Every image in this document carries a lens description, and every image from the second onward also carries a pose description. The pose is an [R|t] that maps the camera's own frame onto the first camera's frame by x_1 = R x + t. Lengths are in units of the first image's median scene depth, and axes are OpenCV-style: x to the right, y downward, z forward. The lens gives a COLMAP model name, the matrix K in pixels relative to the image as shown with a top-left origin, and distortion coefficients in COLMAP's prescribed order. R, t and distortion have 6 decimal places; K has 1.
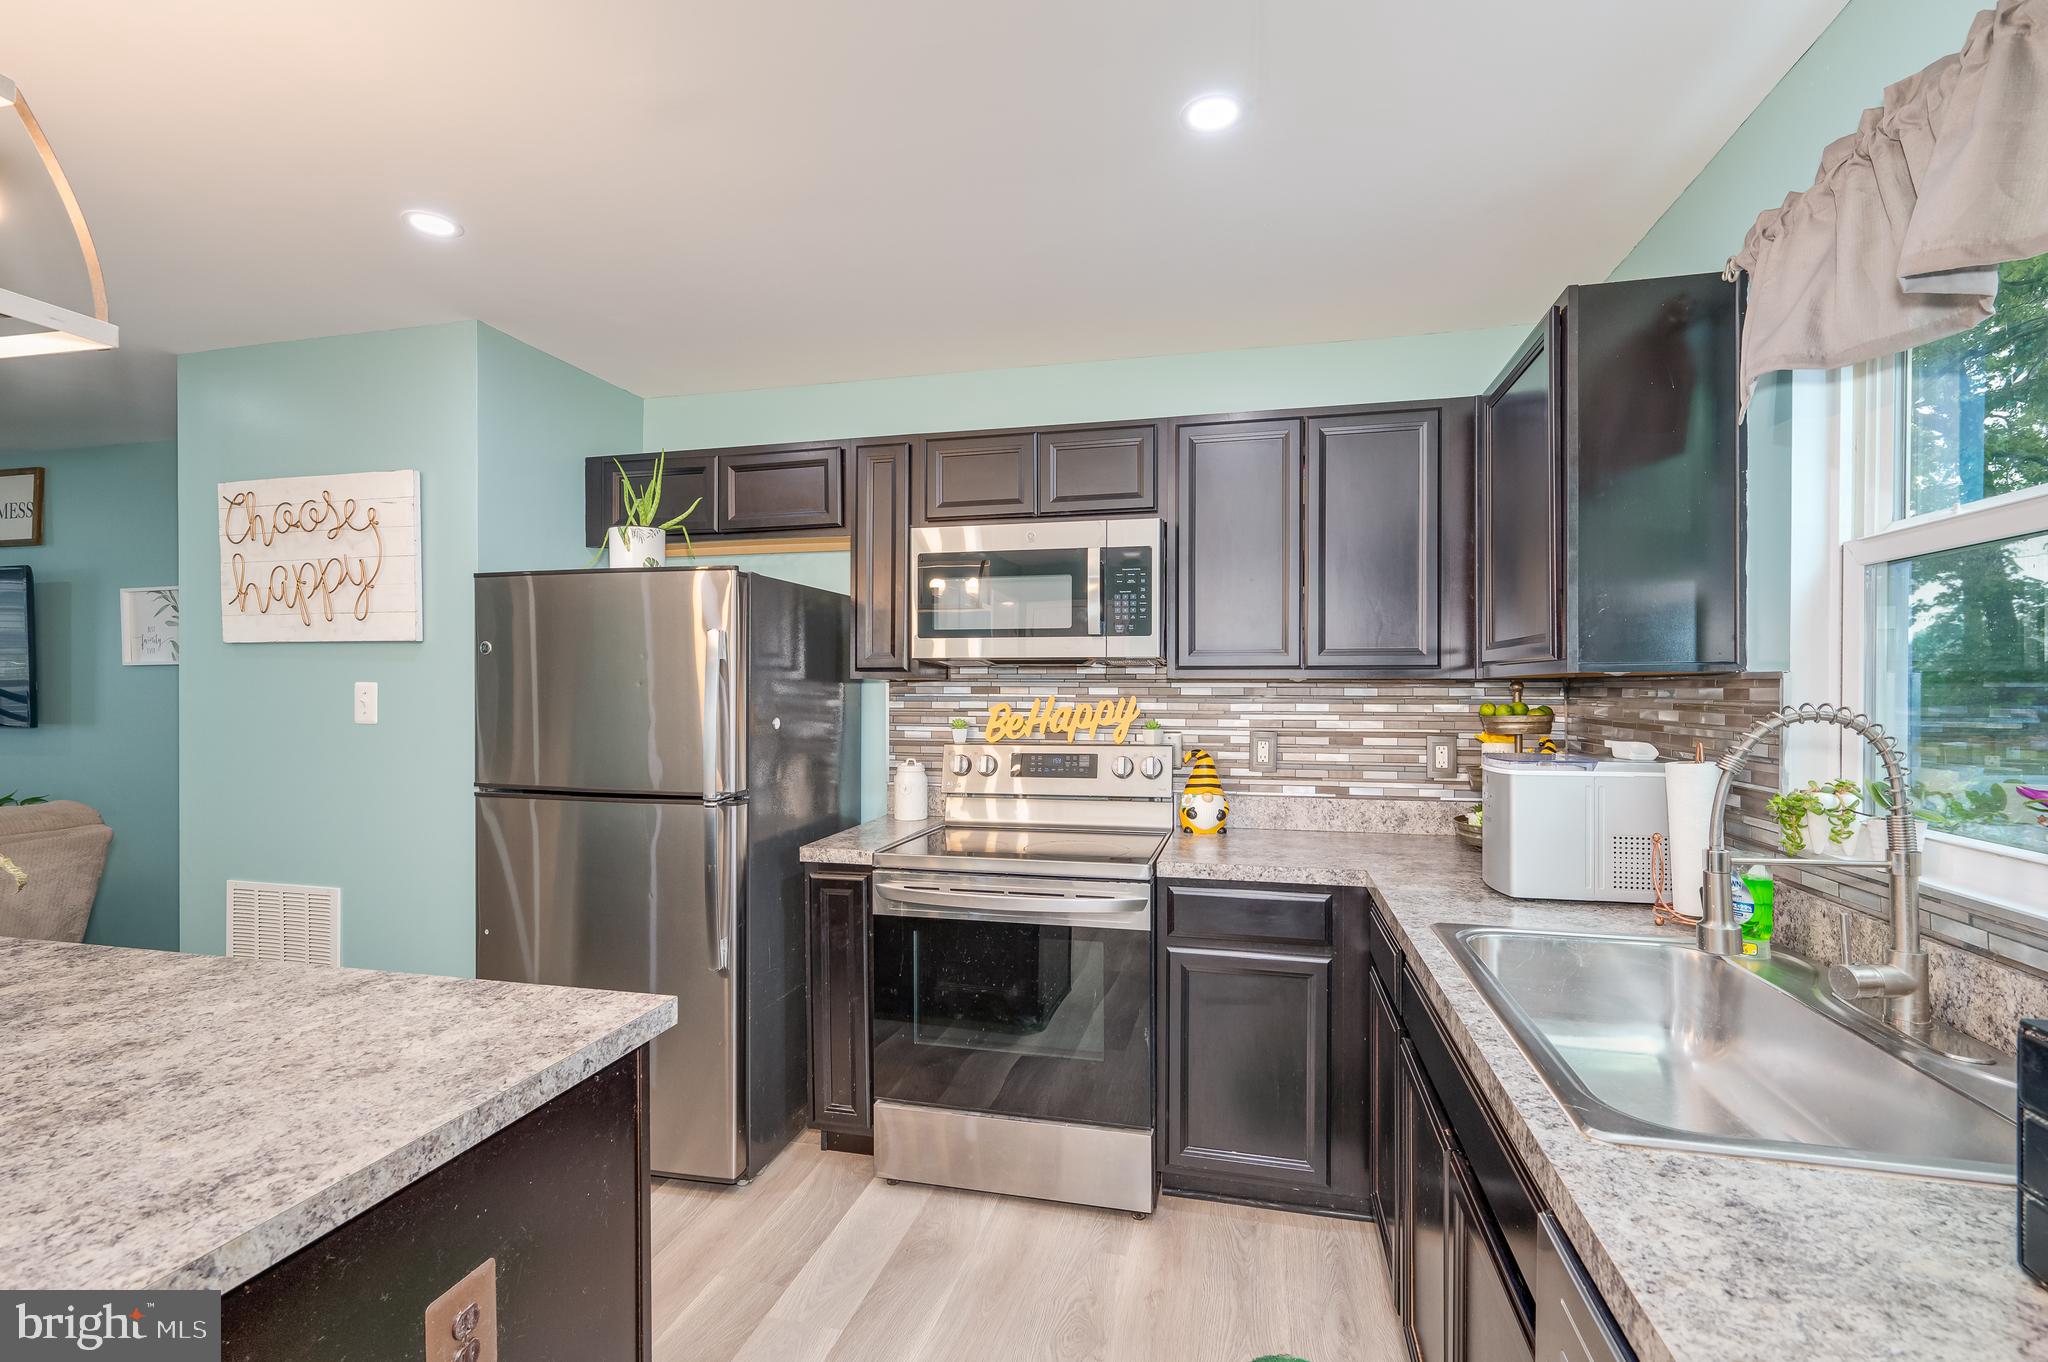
lens RADIAL K [[912.1, 0, 1066.8], [0, 912.1, 690.4], [0, 0, 1]] dist [0.007028, -0.000718]
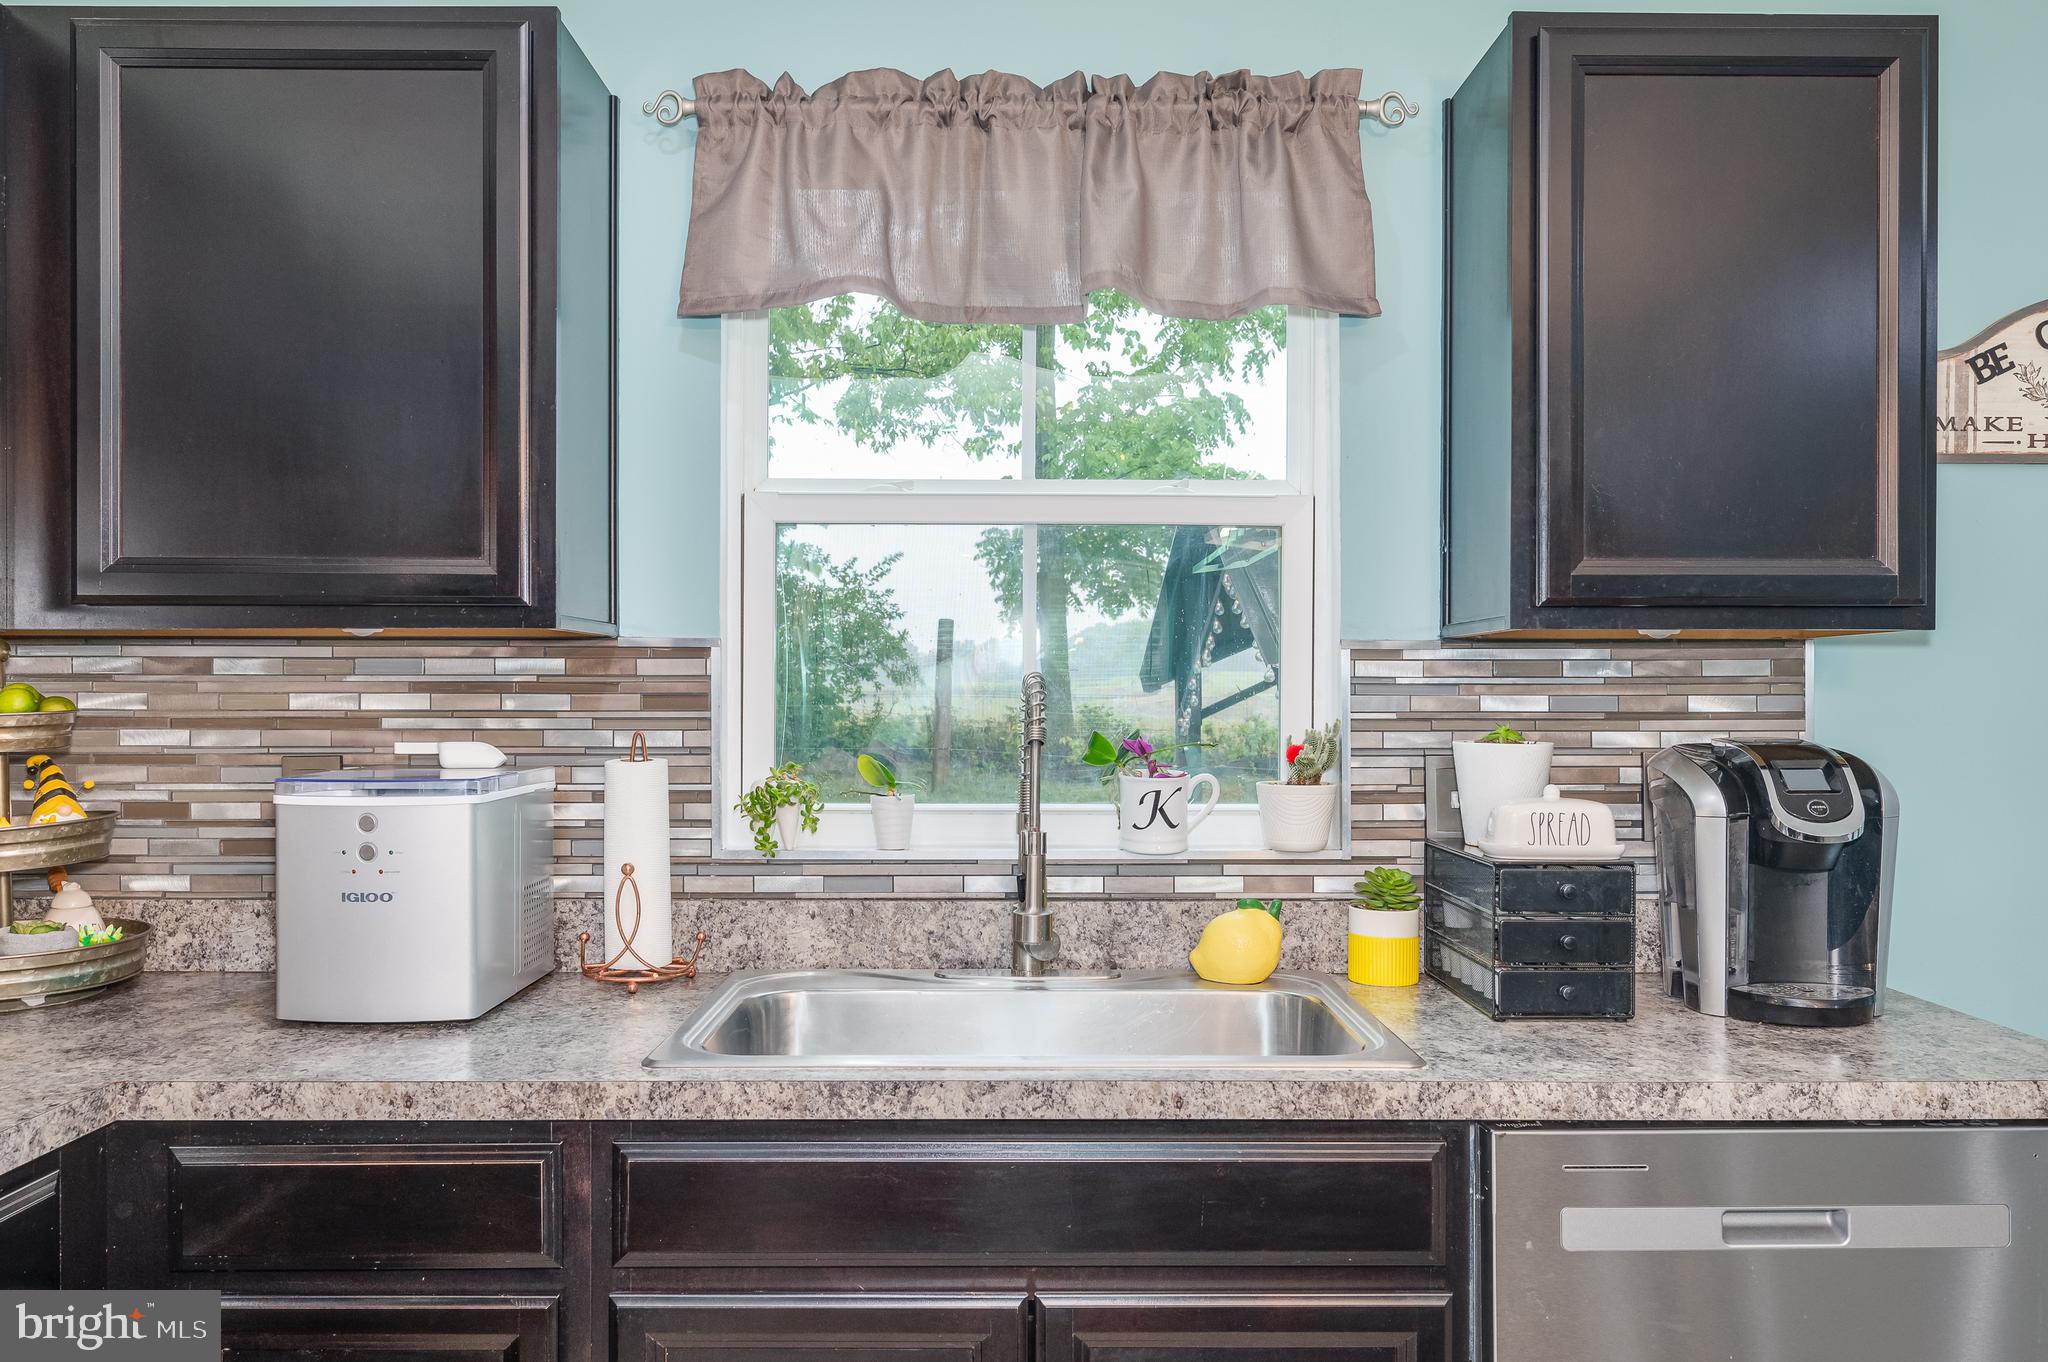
lens RADIAL K [[1554.0, 0, 1033.8], [0, 1554.0, 693.2], [0, 0, 1]] dist [0.001853, 0.001405]
pose [[-0.218263, -0.000118, 0.975890, -0.384199], [-0.000434, 1.000000, 0.000023, 0.017348], [-0.975890, -0.000419, -0.218263, 0.637302]]
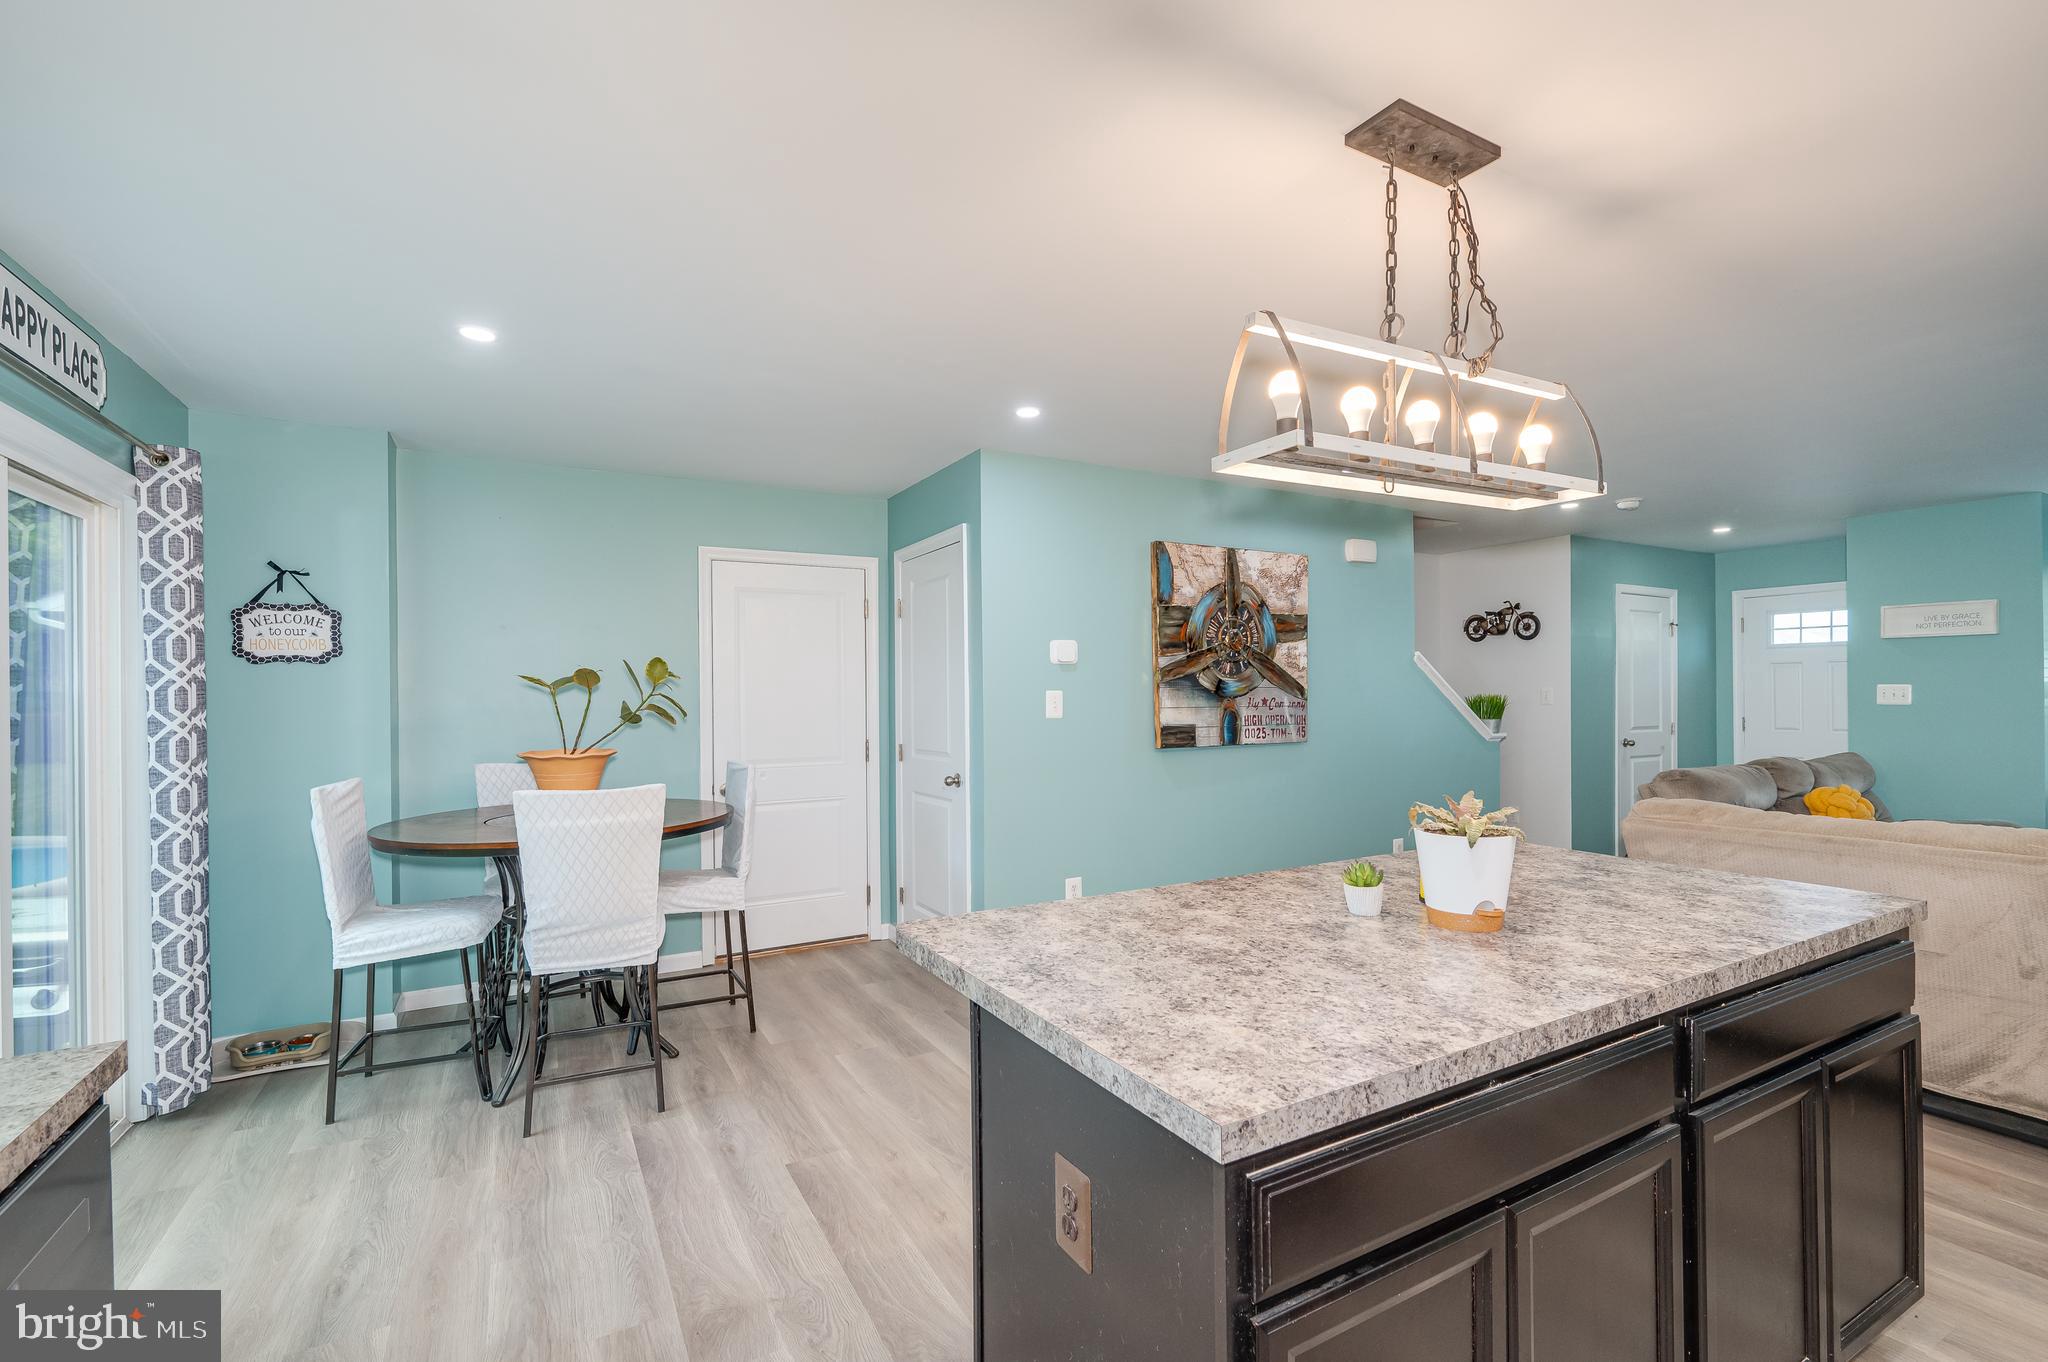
lens RADIAL K [[898.7, 0, 1024.0], [0, 898.7, 681.0], [0, 0, 1]] dist [0.002376, 0.000186]
pose [[-0.757310, -0.004129, -0.653043, 0.072290], [0.005505, 0.999904, -0.012706, -0.001189], [0.653033, -0.013217, -0.757215, 0.702652]]
